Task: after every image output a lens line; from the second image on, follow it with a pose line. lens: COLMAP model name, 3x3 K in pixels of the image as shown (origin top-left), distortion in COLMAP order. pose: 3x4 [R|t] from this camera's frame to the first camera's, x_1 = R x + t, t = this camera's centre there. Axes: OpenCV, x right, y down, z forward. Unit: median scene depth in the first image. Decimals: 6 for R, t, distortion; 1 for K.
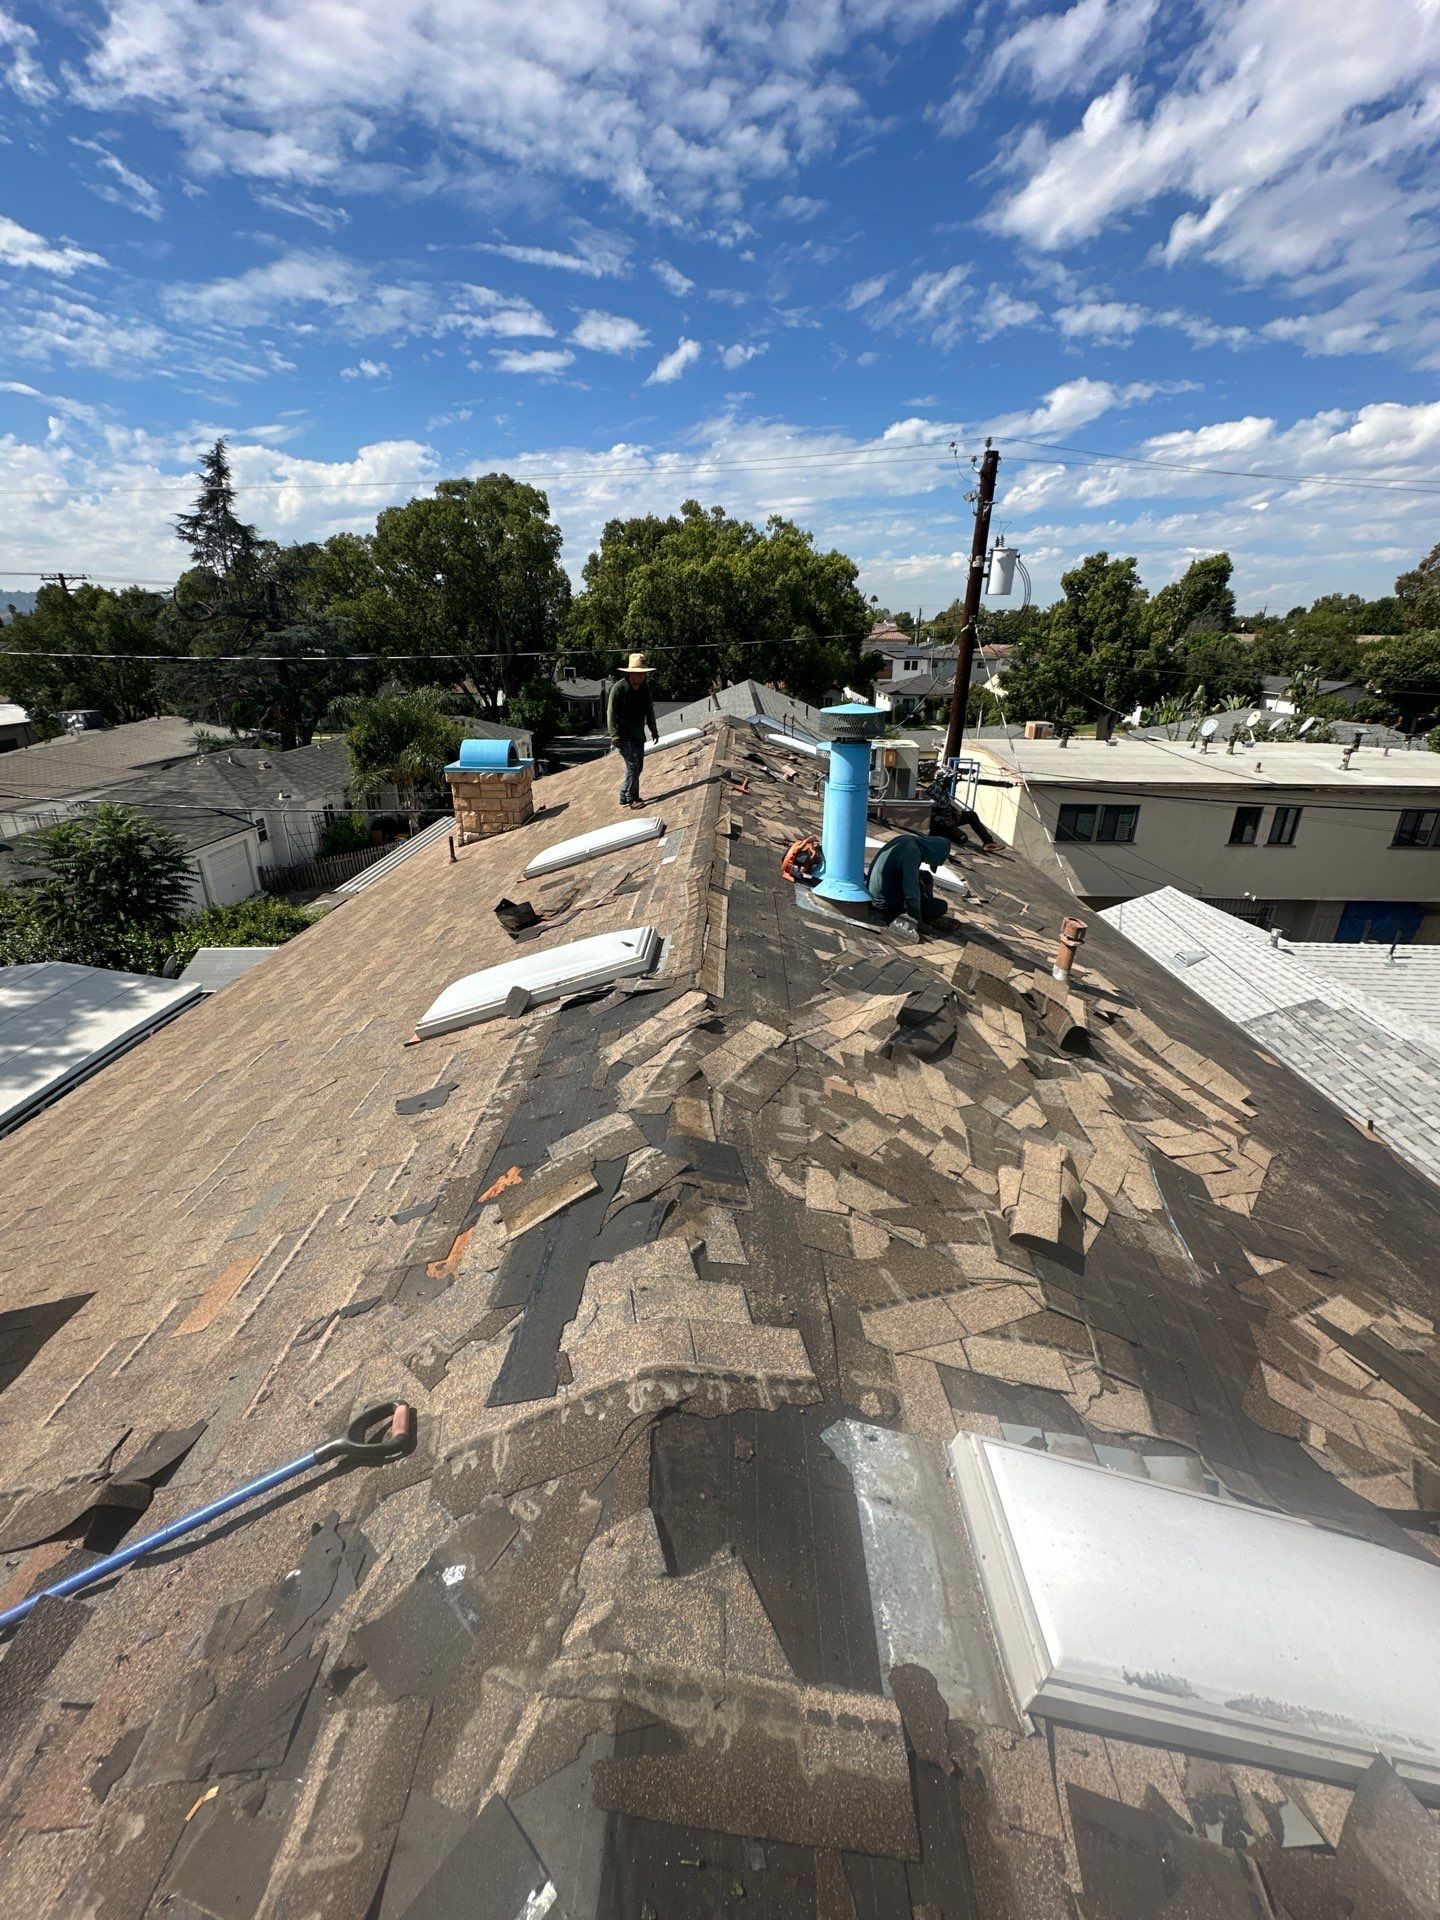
lens RADIAL K [[796.4, 0, 716.3], [0, 796.4, 957.8], [0, 0, 1]] dist [0.000509, 0.000834]
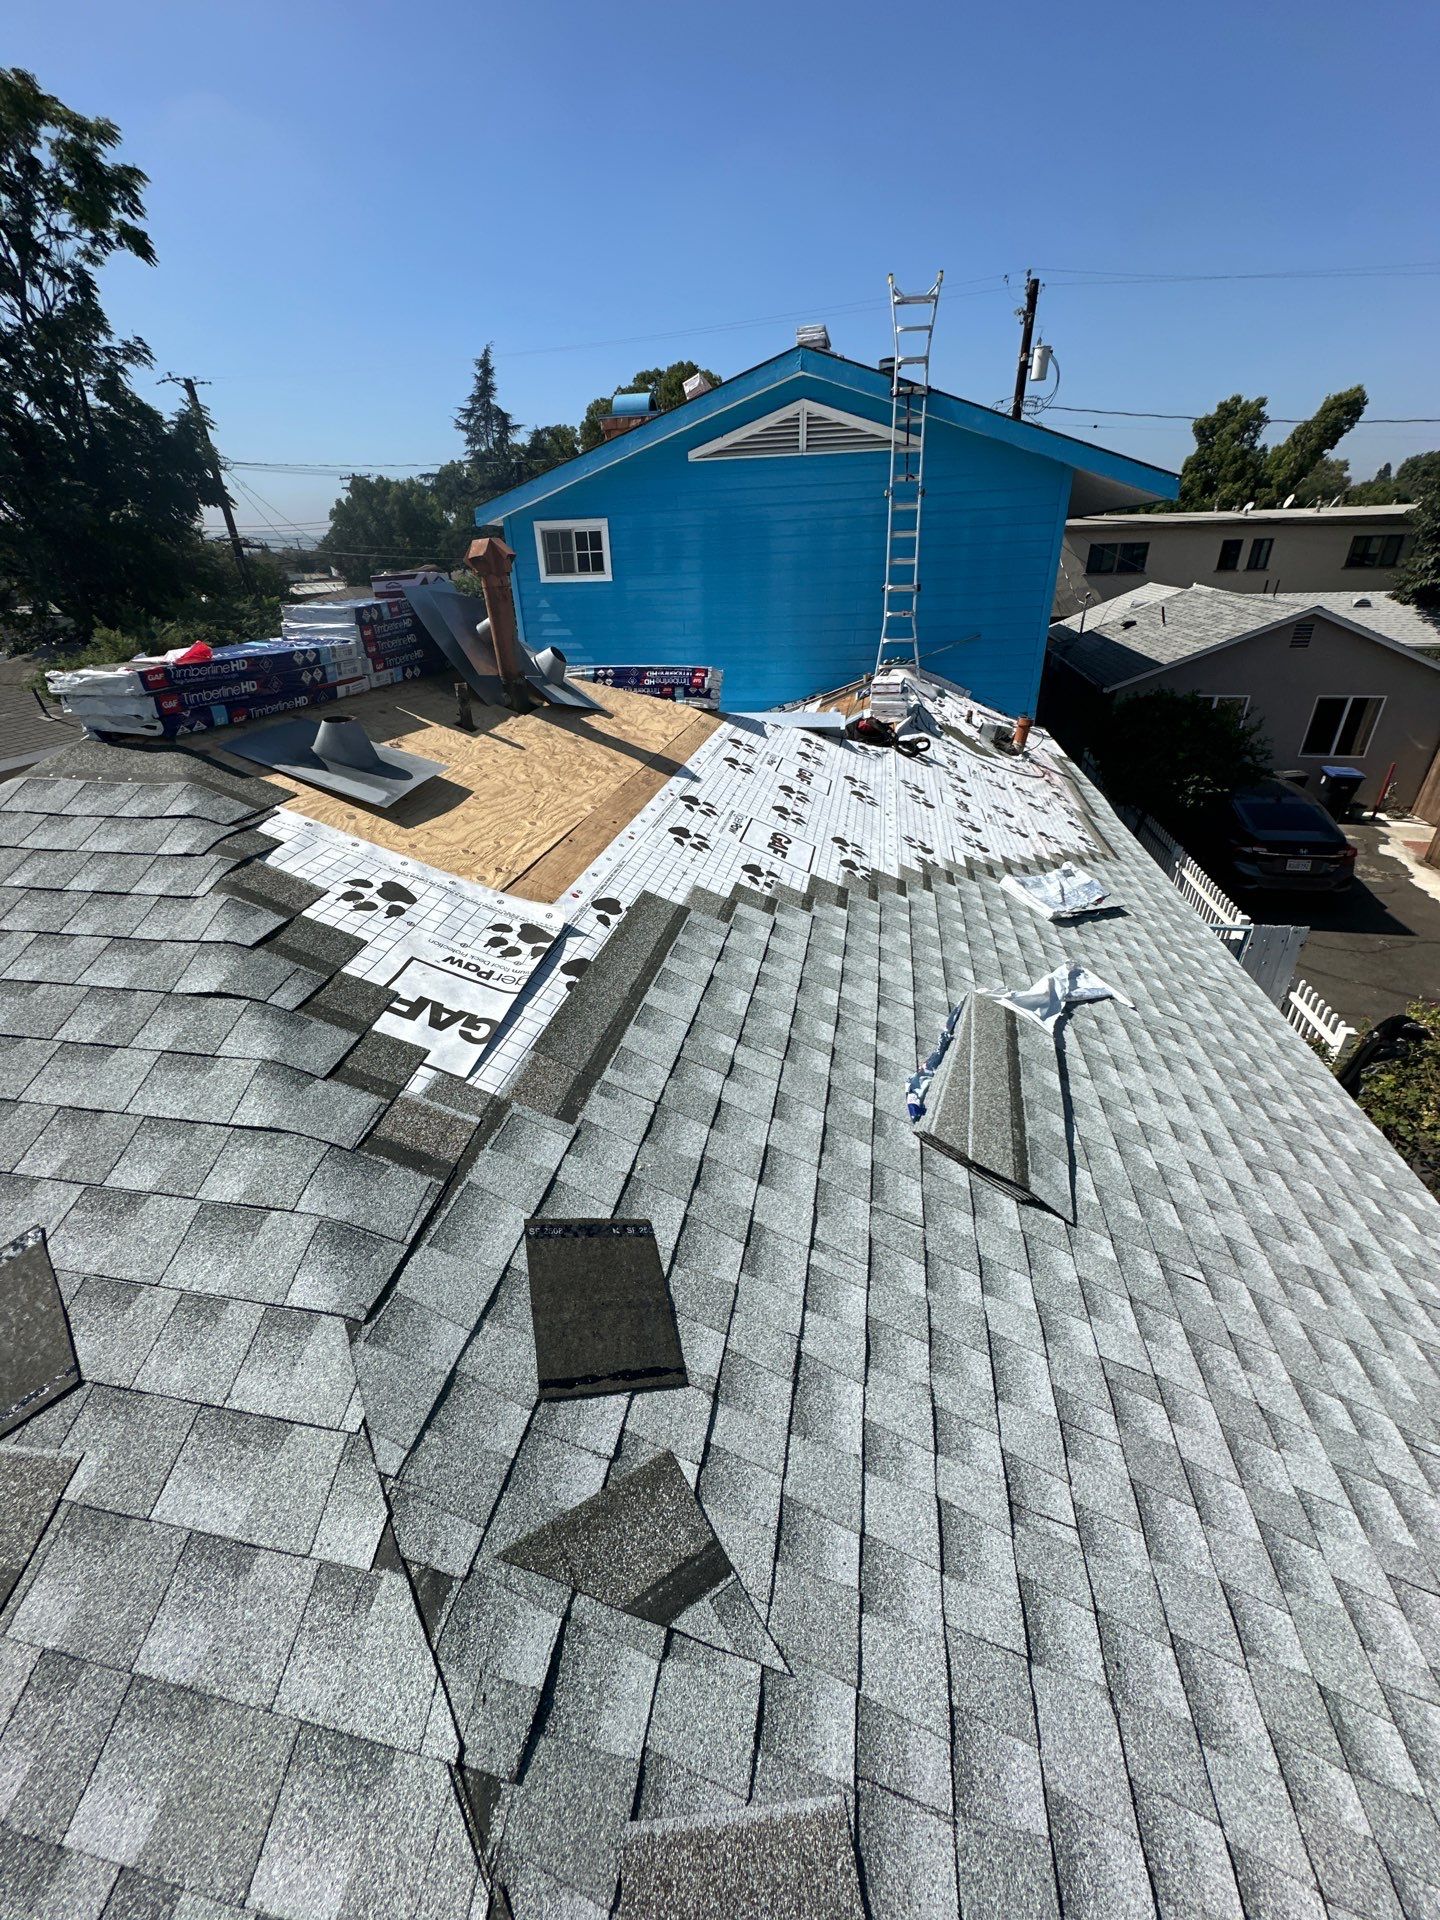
lens RADIAL K [[766.9, 0, 716.4], [0, 766.9, 955.3], [0, 0, 1]] dist [0.000056, 0.000059]
pose [[0.984478, 0.046220, -0.169311, 0.013673], [-0.029026, 0.994294, 0.102653, 0.187153], [0.173090, -0.096145, 0.980202, -0.244637]]
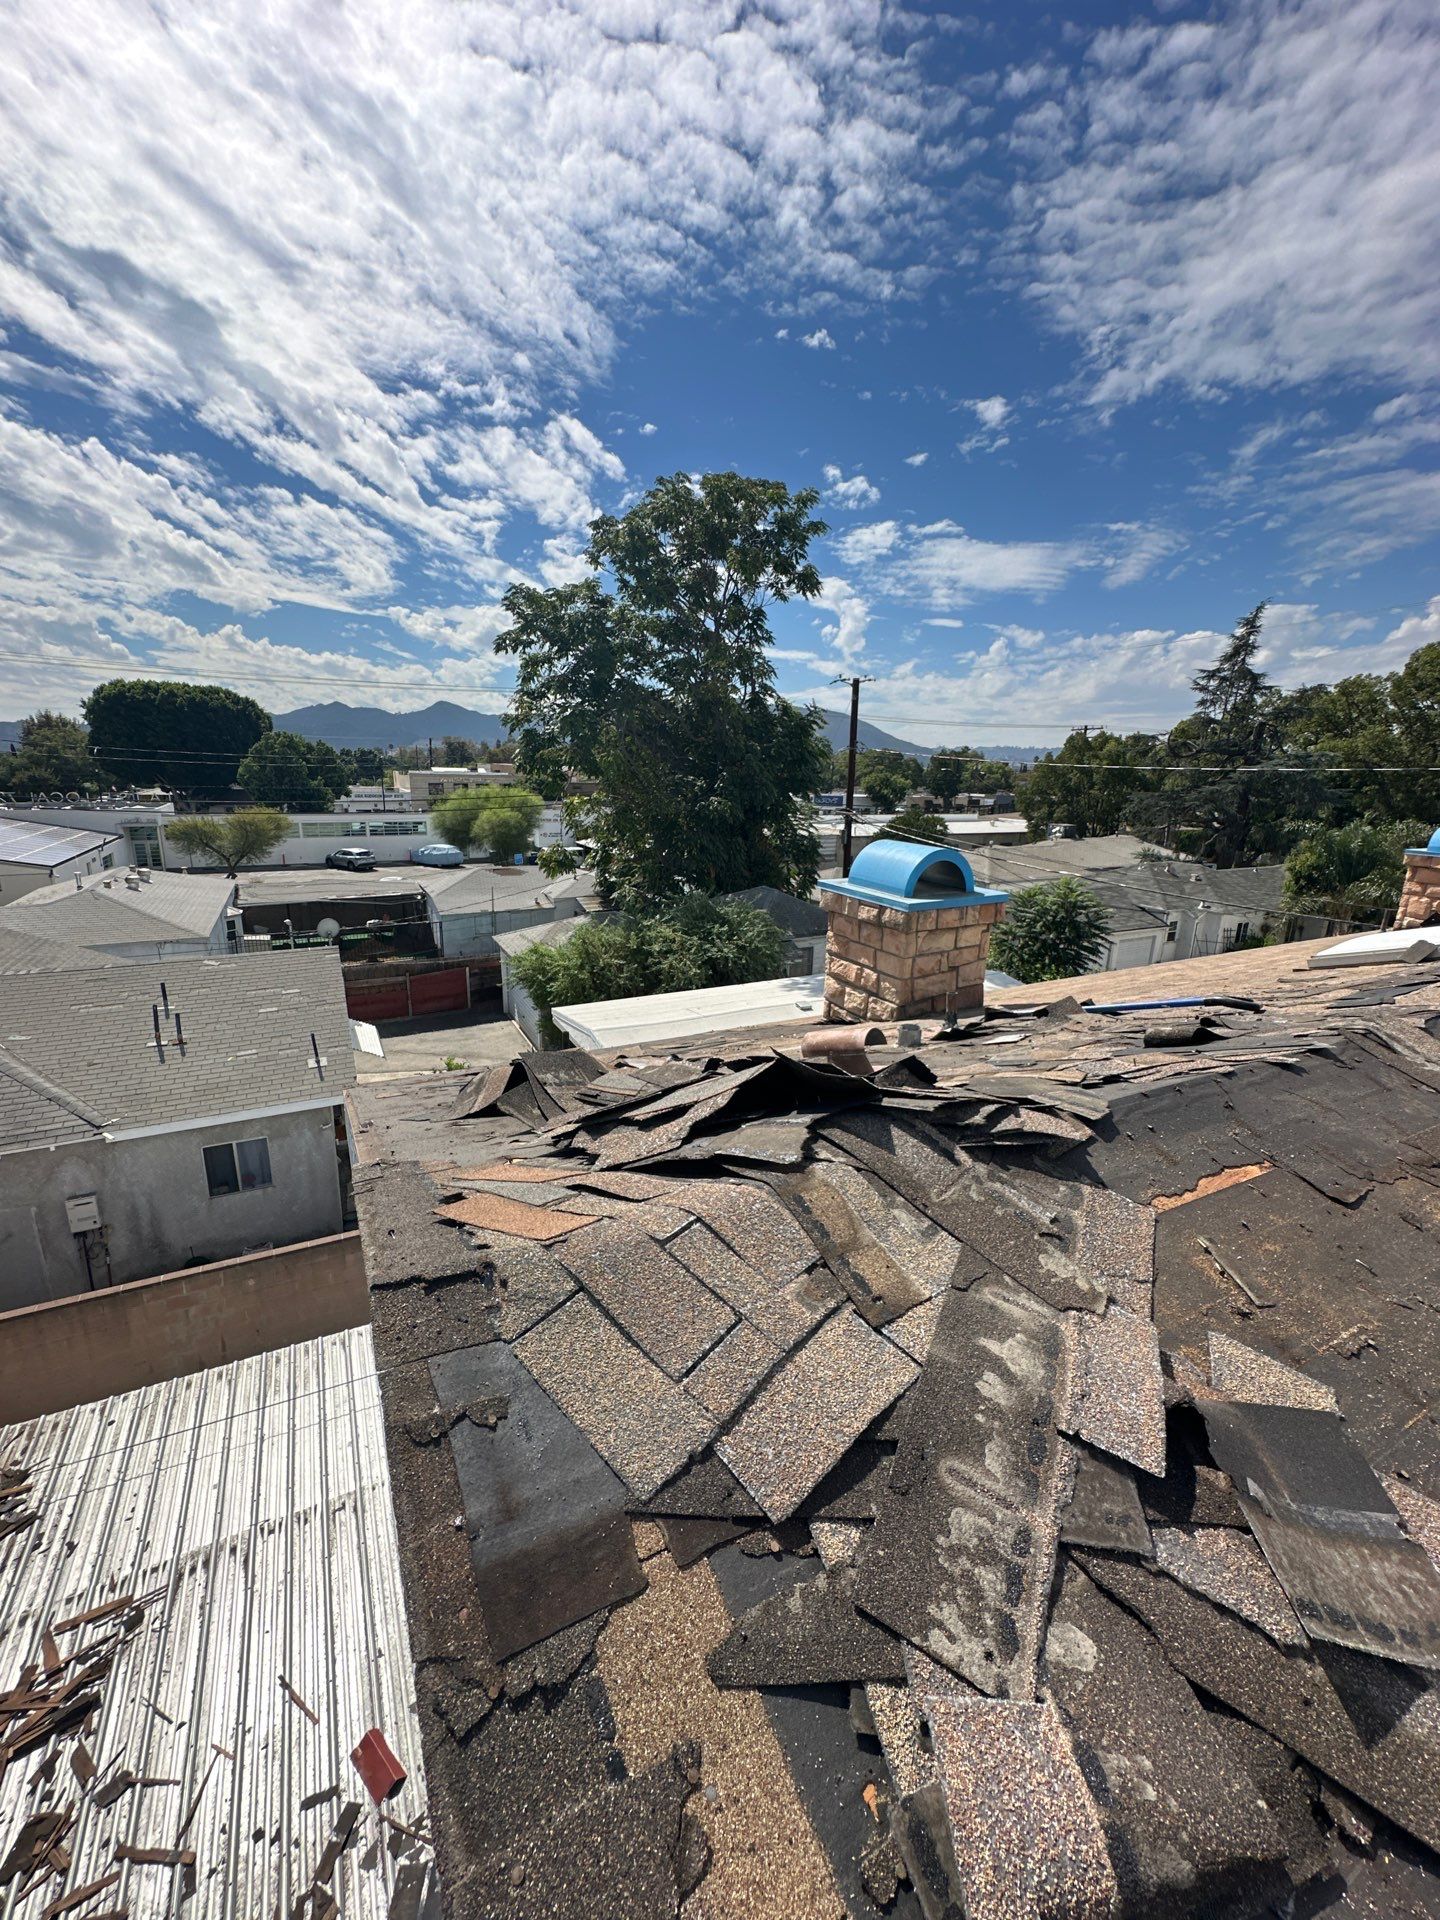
lens RADIAL K [[766.6, 0, 722.1], [0, 766.6, 957.5], [0, 0, 1]] dist [0.002509, -0.000126]
pose [[0.491145, 0.216623, -0.843713, 0.017396], [-0.348964, 0.936394, 0.037279, 0.033755], [0.798123, 0.276116, 0.535499, -0.035542]]
